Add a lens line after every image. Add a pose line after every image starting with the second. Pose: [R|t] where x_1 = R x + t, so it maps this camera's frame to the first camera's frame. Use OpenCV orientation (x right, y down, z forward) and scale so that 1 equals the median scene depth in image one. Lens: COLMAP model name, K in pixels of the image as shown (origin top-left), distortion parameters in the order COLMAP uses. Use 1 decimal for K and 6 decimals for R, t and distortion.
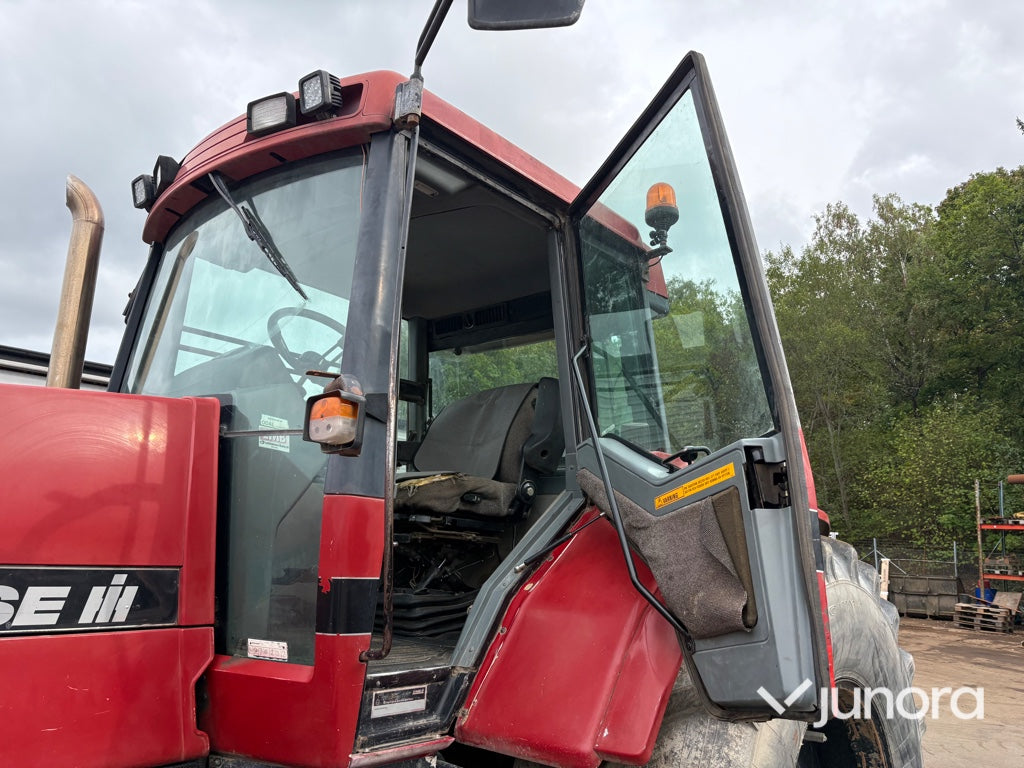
lens RADIAL K [[769.1, 0, 512.0], [0, 769.1, 384.0], [0, 0, 1]] dist [0.051090, -0.053152]
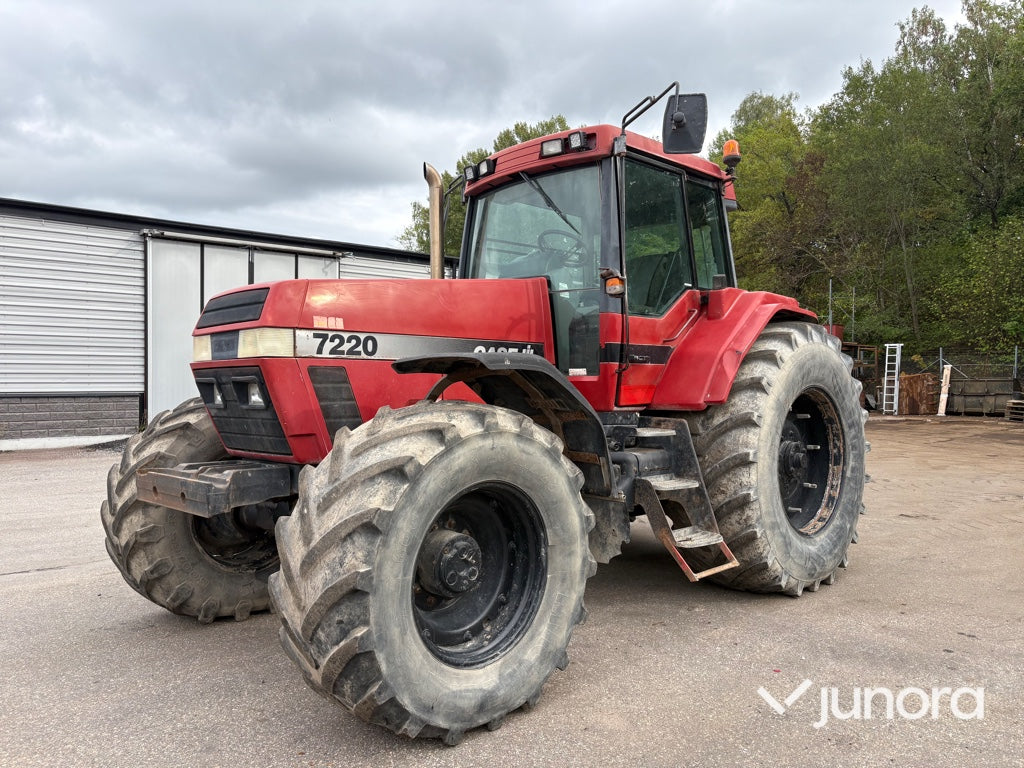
lens RADIAL K [[776.2, 0, 514.5], [0, 776.2, 383.5], [0, 0, 1]] dist [0.037701, -0.037924]
pose [[0.994750, -0.043164, -0.092787, -0.028296], [0.061673, 0.976401, 0.206974, -0.017937], [0.081664, -0.211610, 0.973937, -0.159082]]
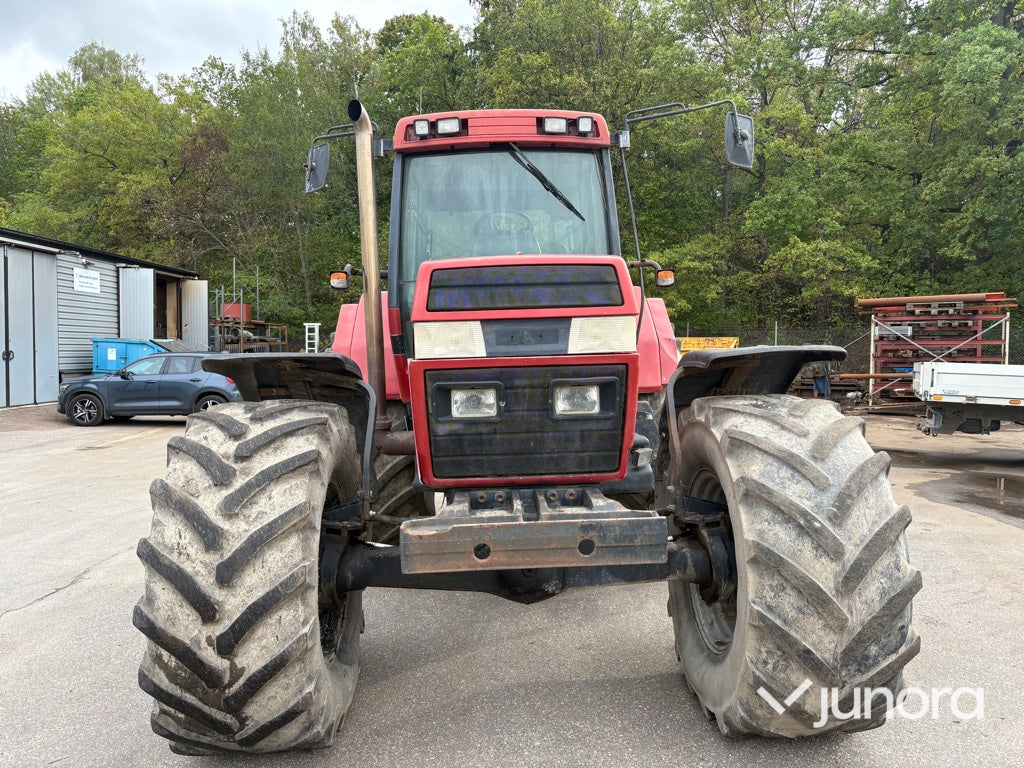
lens RADIAL K [[769.1, 0, 512.0], [0, 769.1, 384.0], [0, 0, 1]] dist [0.051090, -0.053152]
pose [[0.733524, -0.086944, 0.674080, -0.223116], [-0.091352, 0.970173, 0.224542, -0.014261], [-0.673497, -0.226285, 0.703702, -0.069154]]
